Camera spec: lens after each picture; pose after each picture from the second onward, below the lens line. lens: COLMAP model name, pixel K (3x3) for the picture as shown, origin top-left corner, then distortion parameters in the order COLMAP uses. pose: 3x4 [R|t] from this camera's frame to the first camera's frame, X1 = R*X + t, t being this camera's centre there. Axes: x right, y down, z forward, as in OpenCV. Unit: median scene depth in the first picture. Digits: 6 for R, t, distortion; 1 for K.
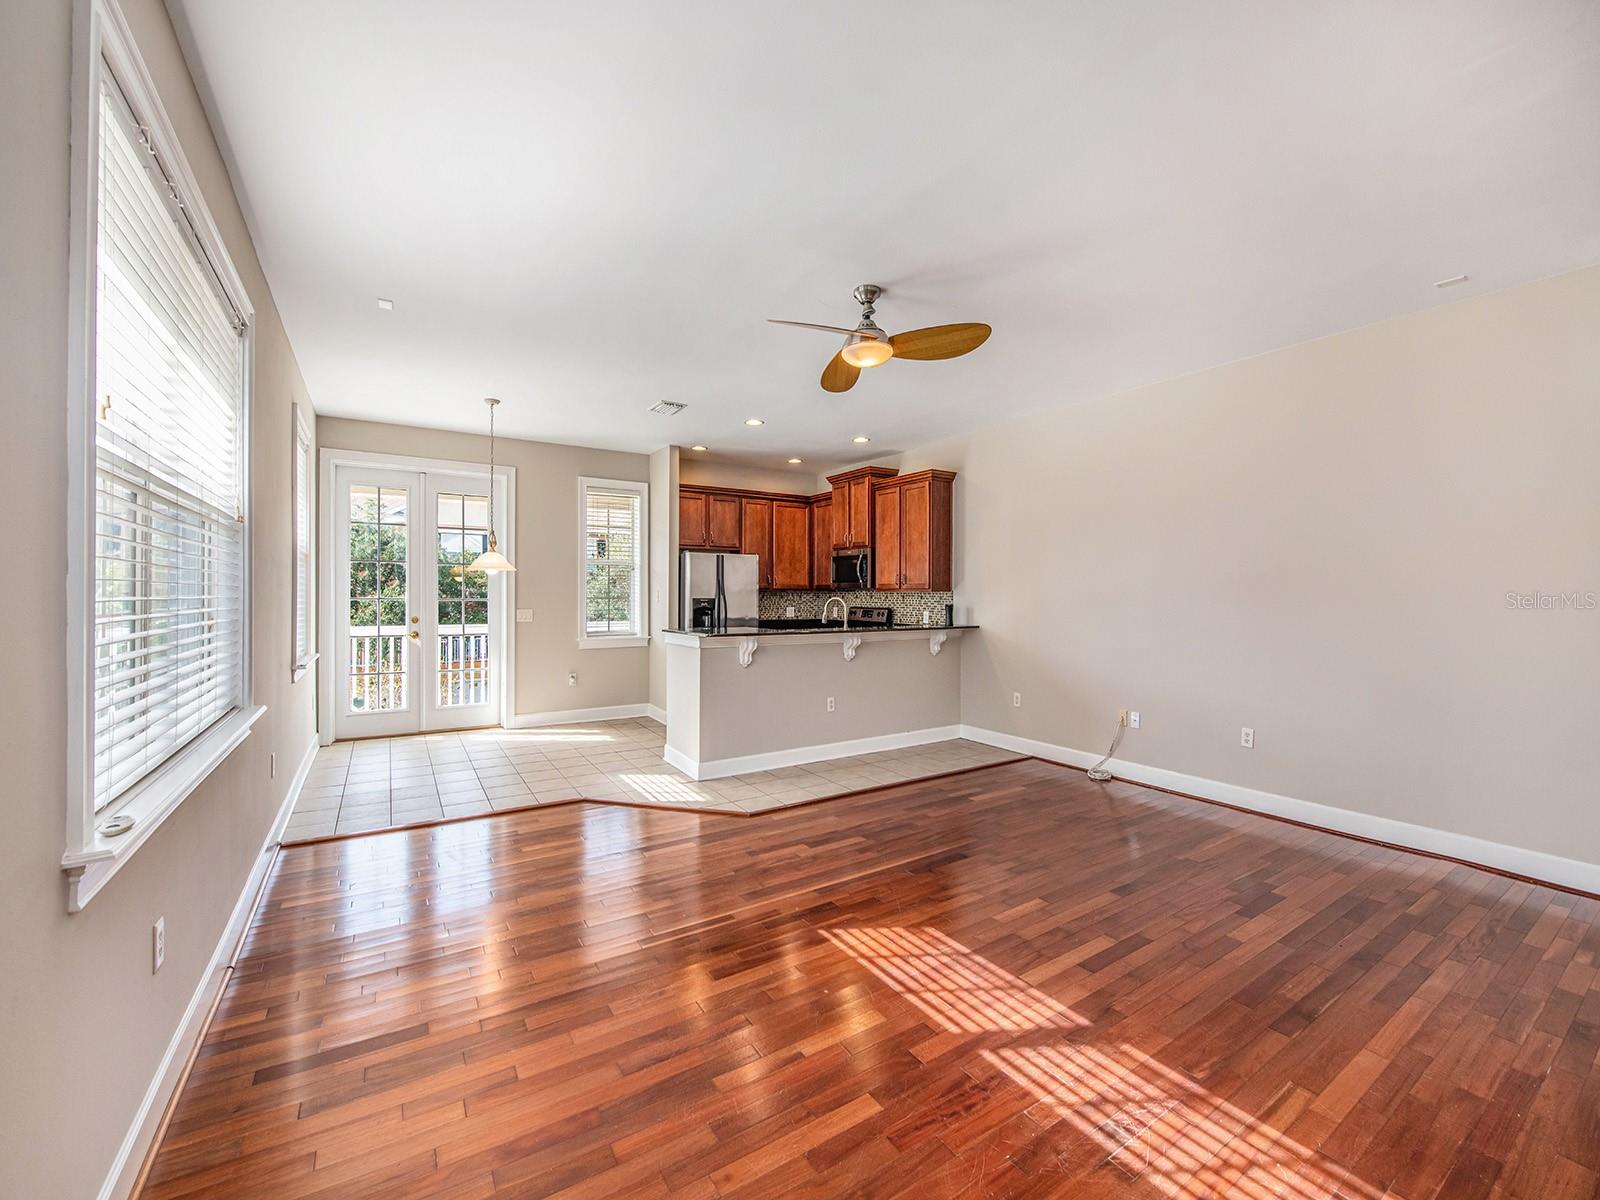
lens RADIAL K [[646.8, 0, 807.6], [0, 646.8, 596.5], [0, 0, 1]] dist [-0.009934, -0.002638]
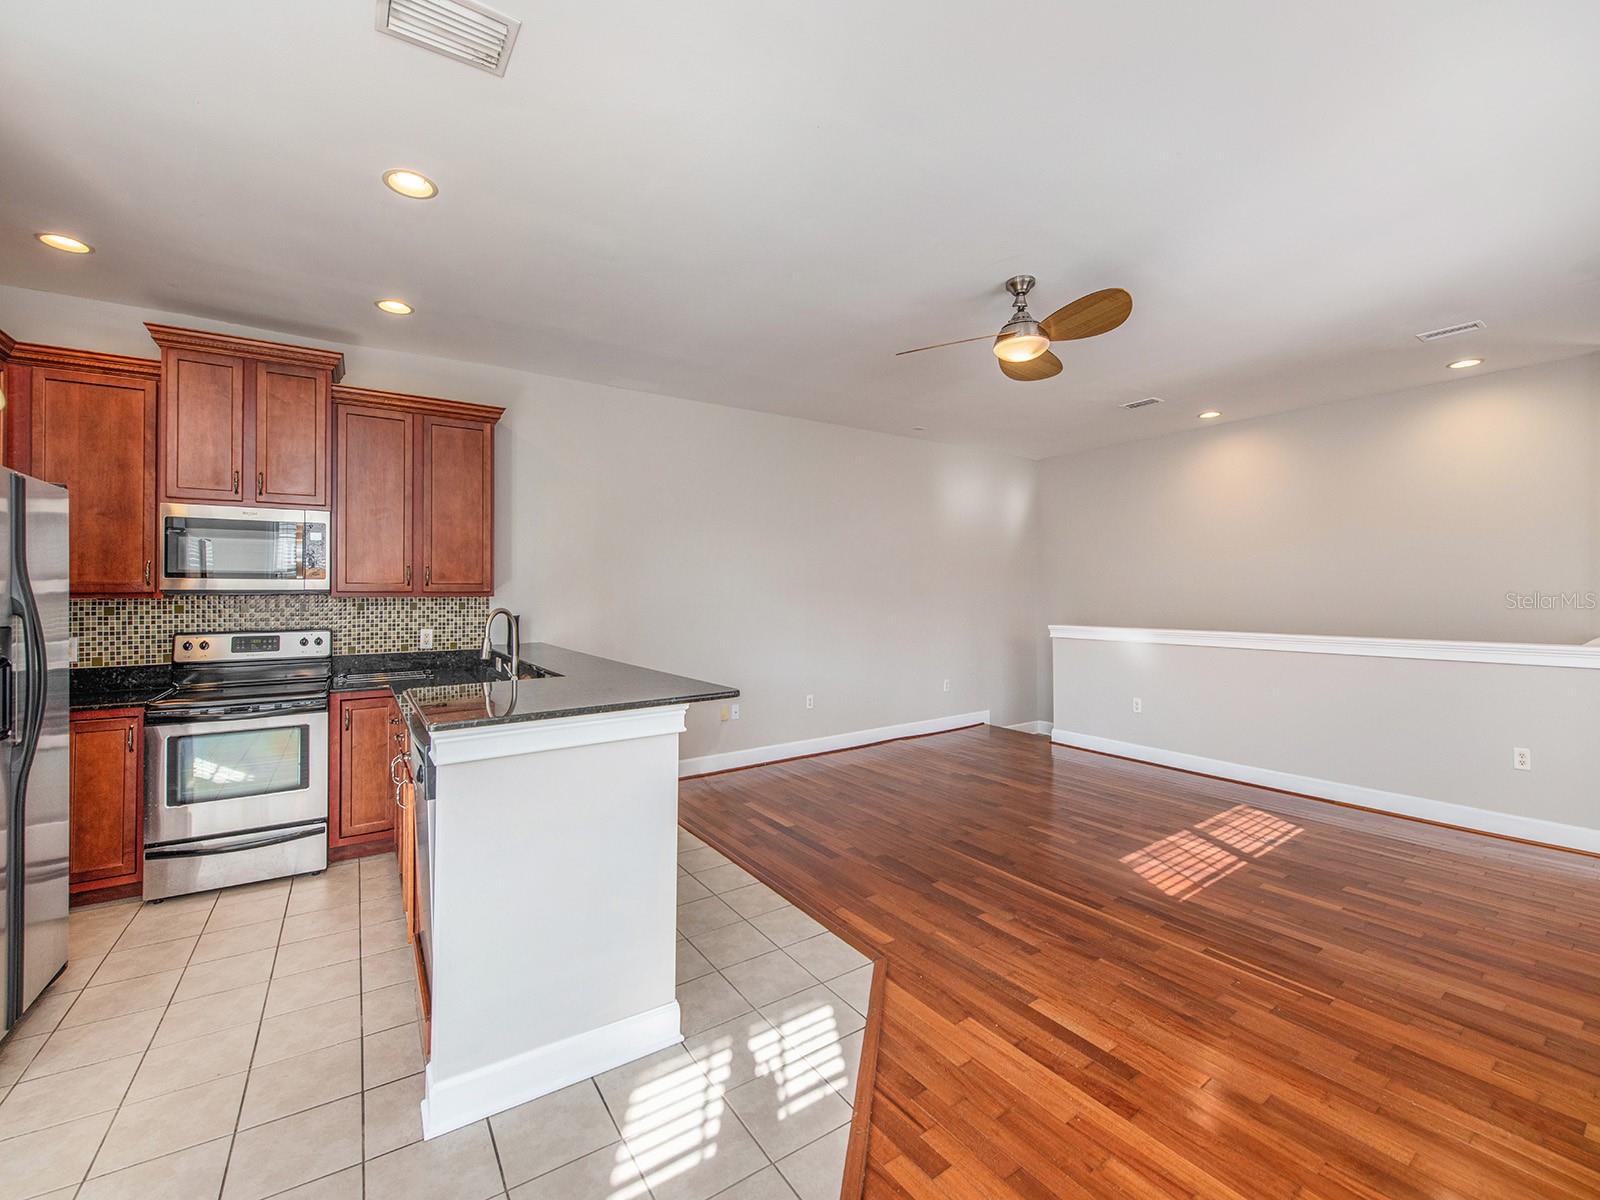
lens RADIAL K [[646.8, 0, 783.5], [0, 646.8, 589.5], [0, 0, 1]] dist [-0.009934, -0.002638]
pose [[-0.005103, 0.004103, 0.999979, -0.475337], [0.009952, 0.999942, -0.004052, -0.009382], [-0.999937, 0.009931, -0.005144, 0.737516]]
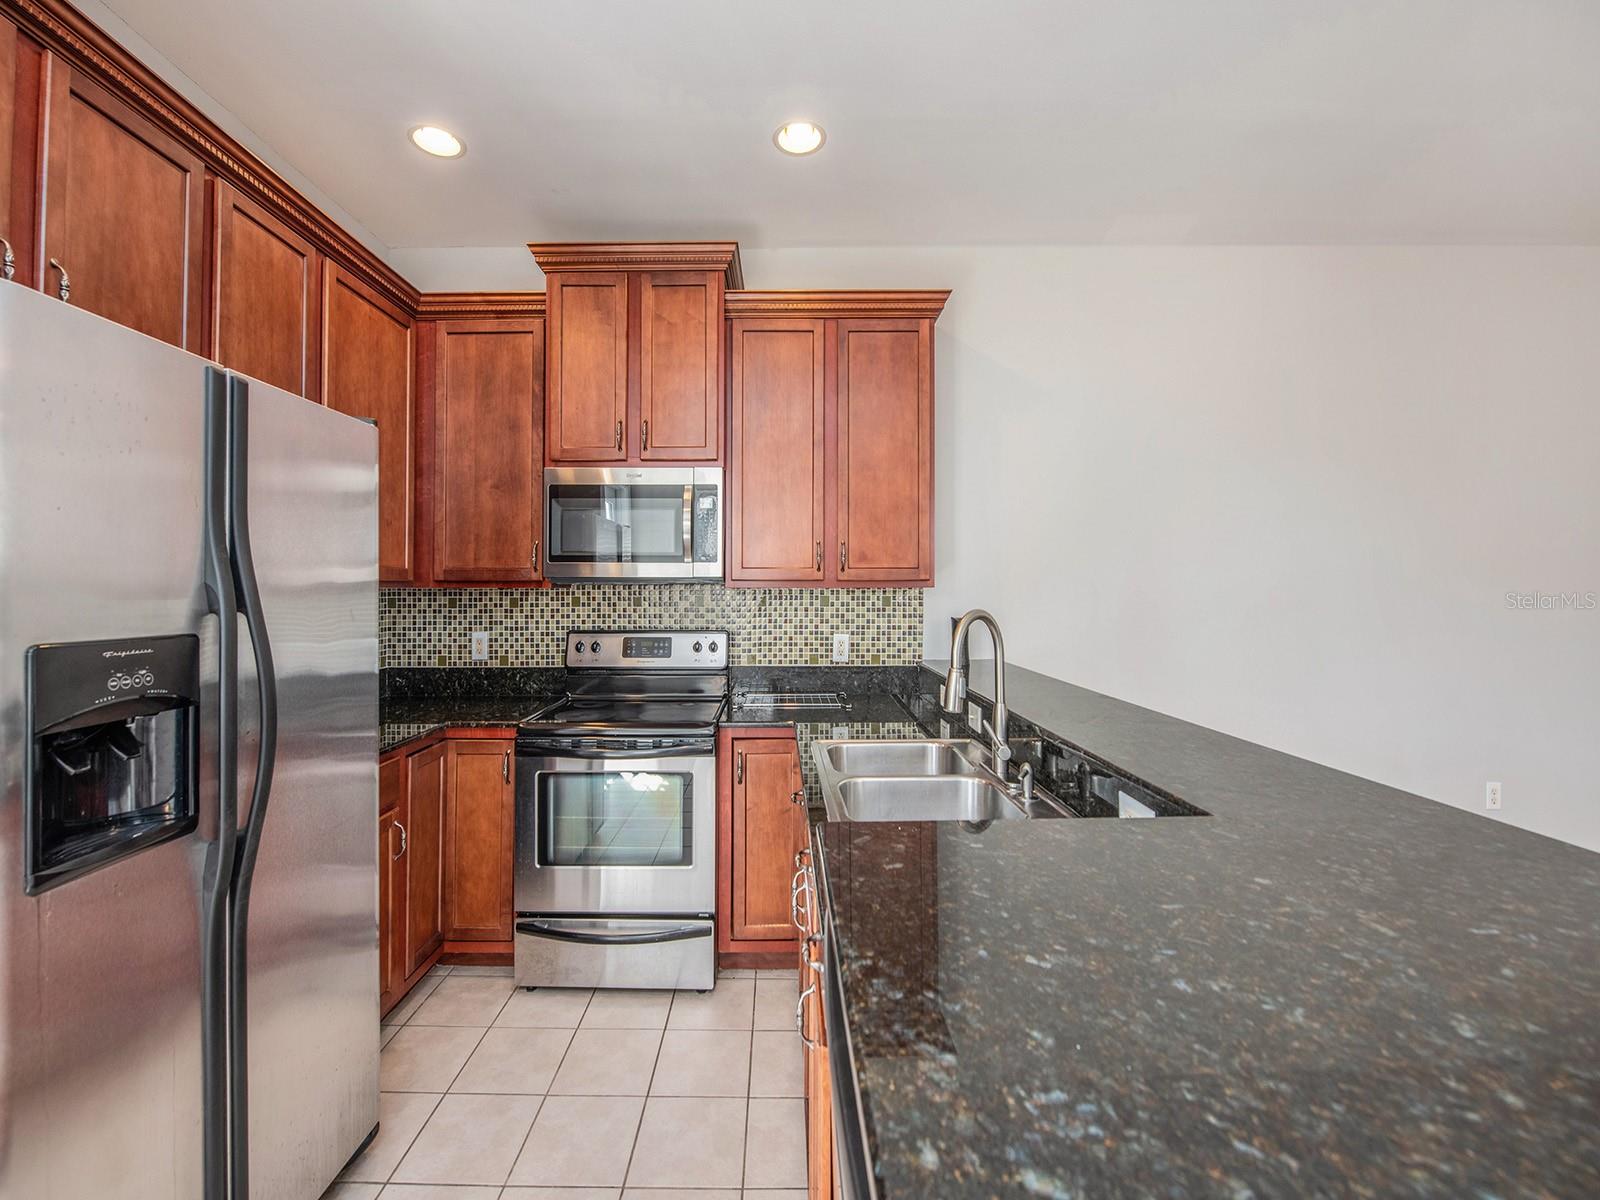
lens RADIAL K [[646.8, 0, 778.6], [0, 646.8, 583.5], [0, 0, 1]] dist [-0.009934, -0.002638]
pose [[0.546464, 0.002427, 0.837479, -0.221275], [0.007155, 0.999946, -0.007566, -0.008132], [-0.837452, 0.010127, 0.546417, 0.886634]]
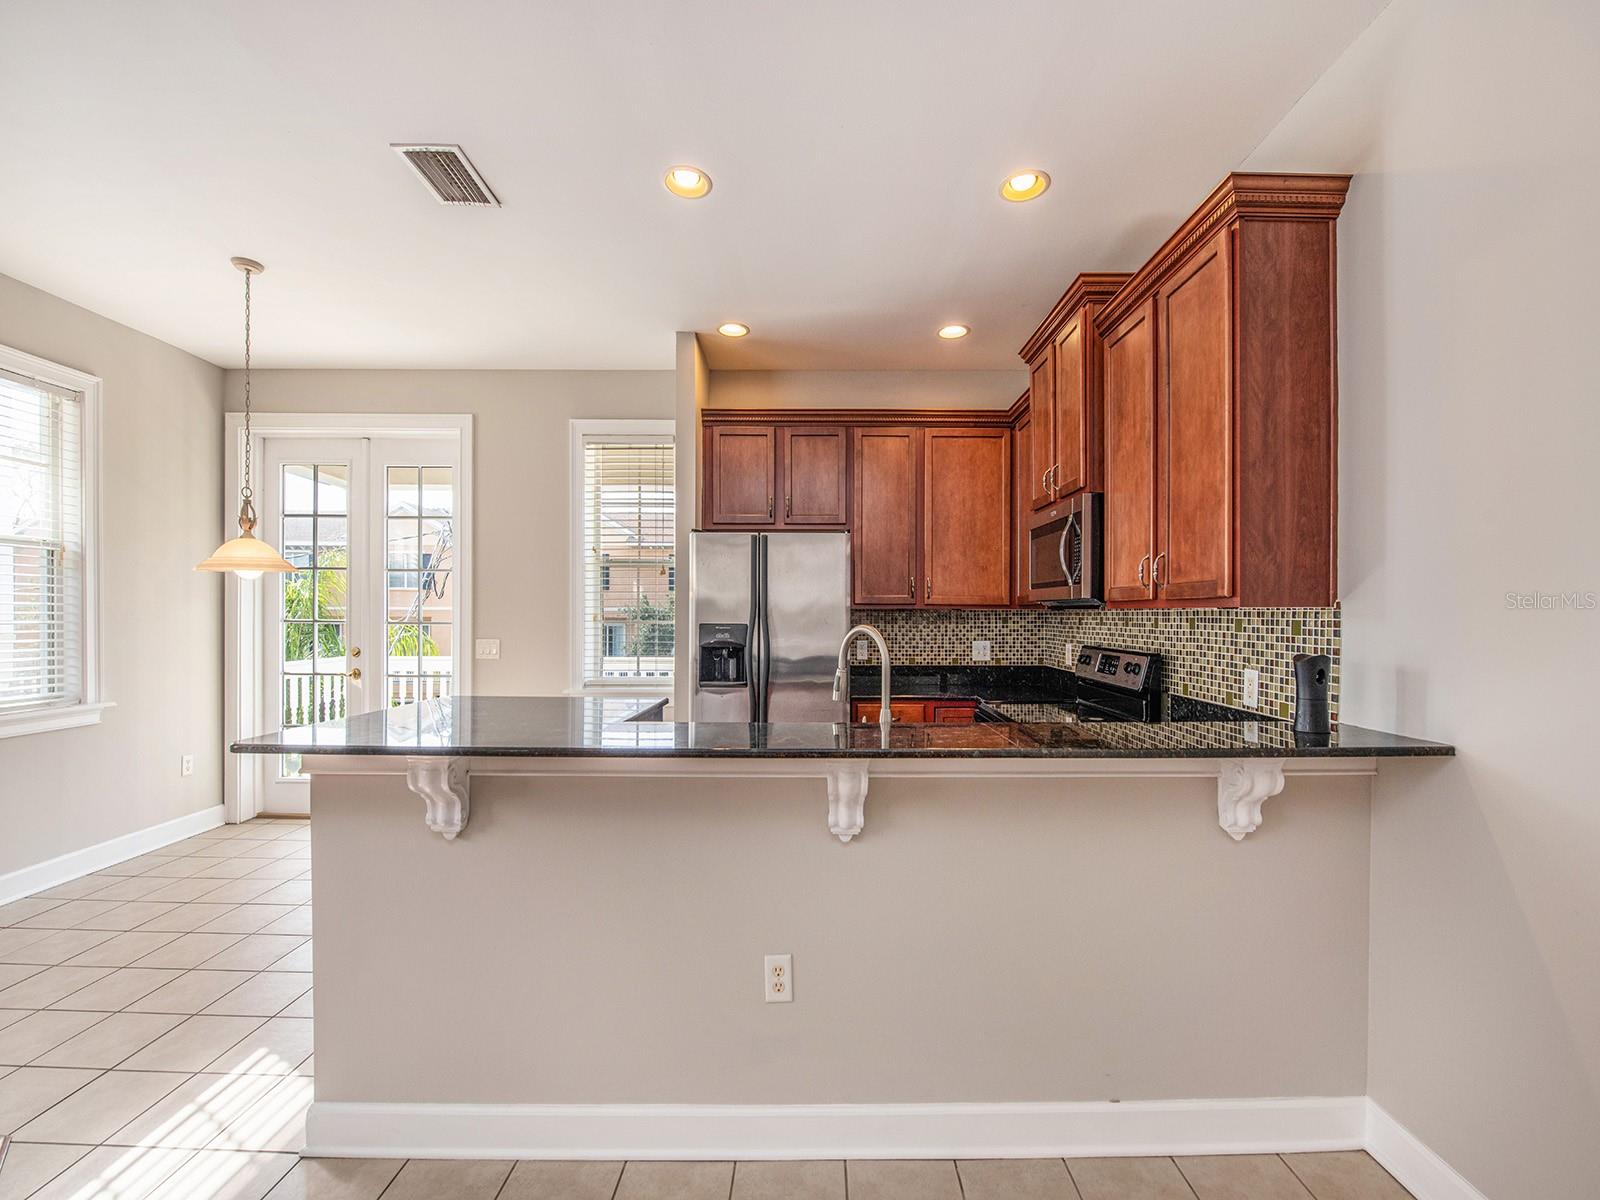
lens RADIAL K [[672.3, 0, 816.0], [0, 672.3, 611.9], [0, 0, 1]] dist [-0.008973, -0.000240]
pose [[0.842669, -0.002510, -0.538427, 0.198737], [-0.001876, 0.999969, -0.007597, -0.002819], [0.538429, 0.007412, 0.842638, 0.666121]]
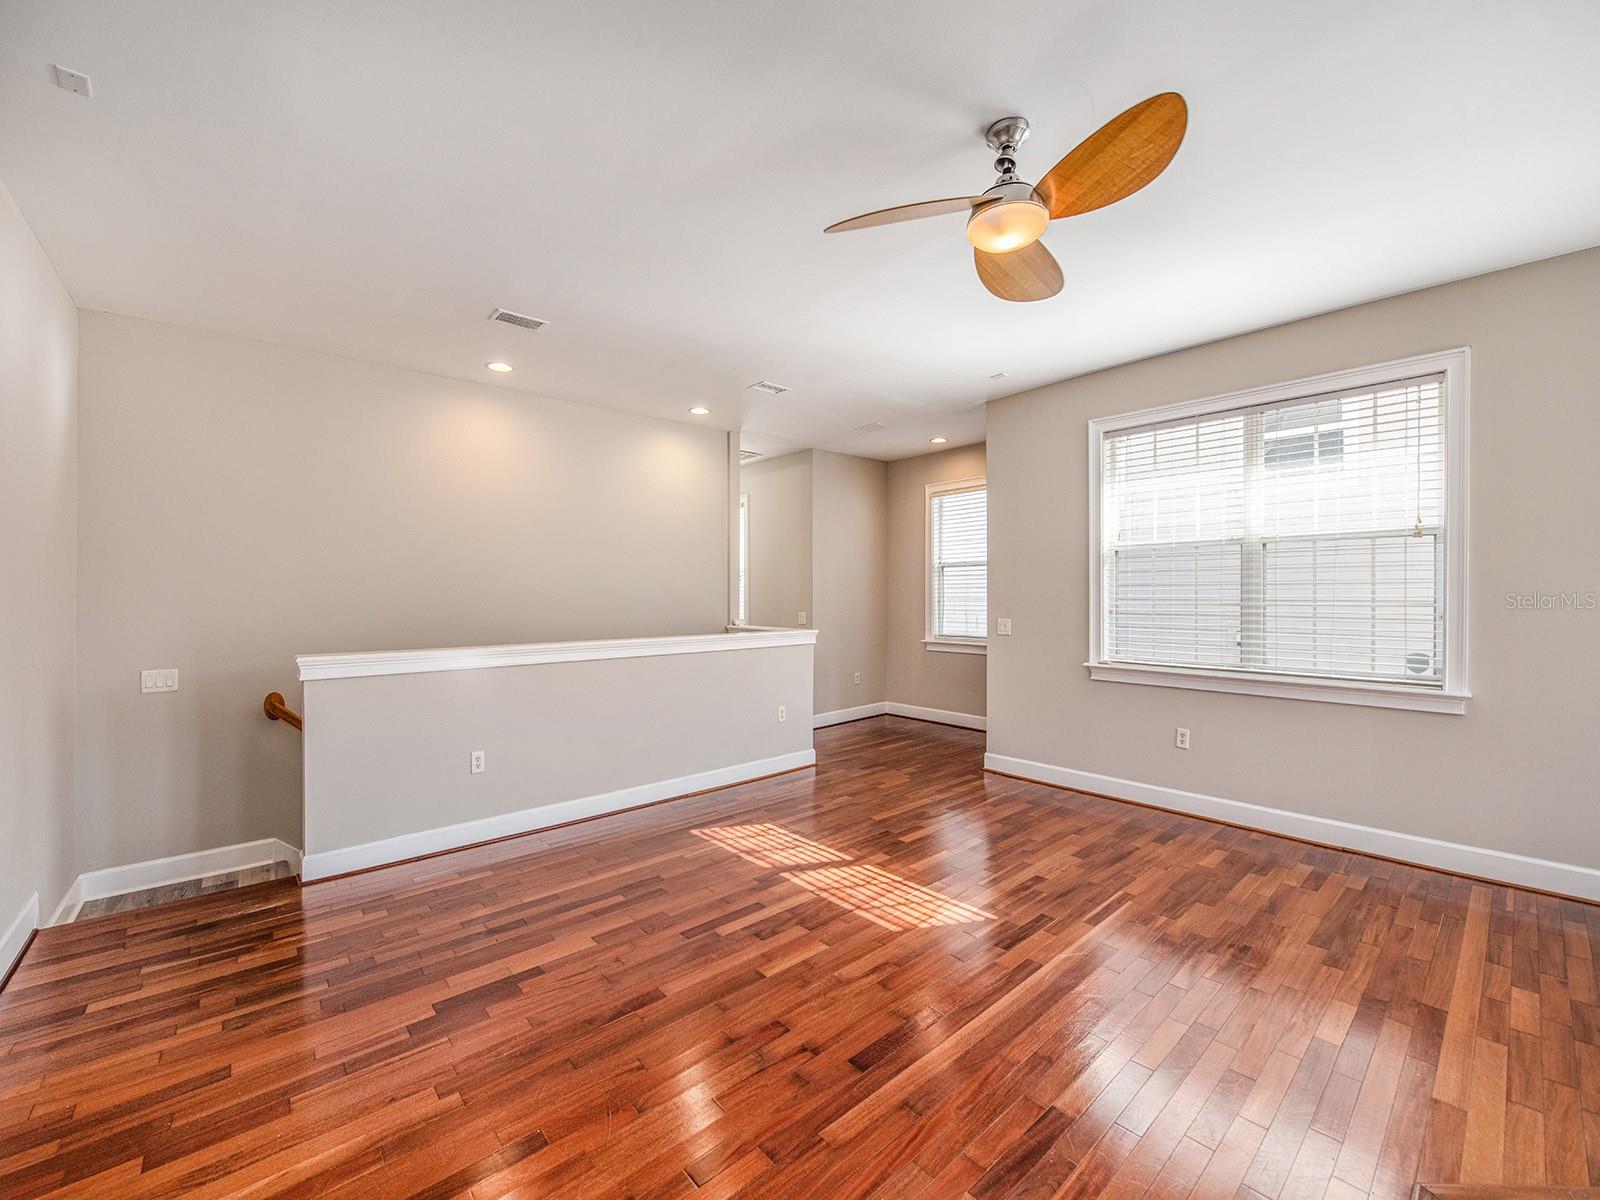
lens RADIAL K [[646.8, 0, 801.8], [0, 646.8, 601.6], [0, 0, 1]] dist [-0.009934, -0.002638]
pose [[-0.990685, 0.004887, -0.136089, 0.206343], [0.004333, 0.999981, 0.004366, 0.002261], [0.136108, 0.003736, -0.990687, 0.877183]]
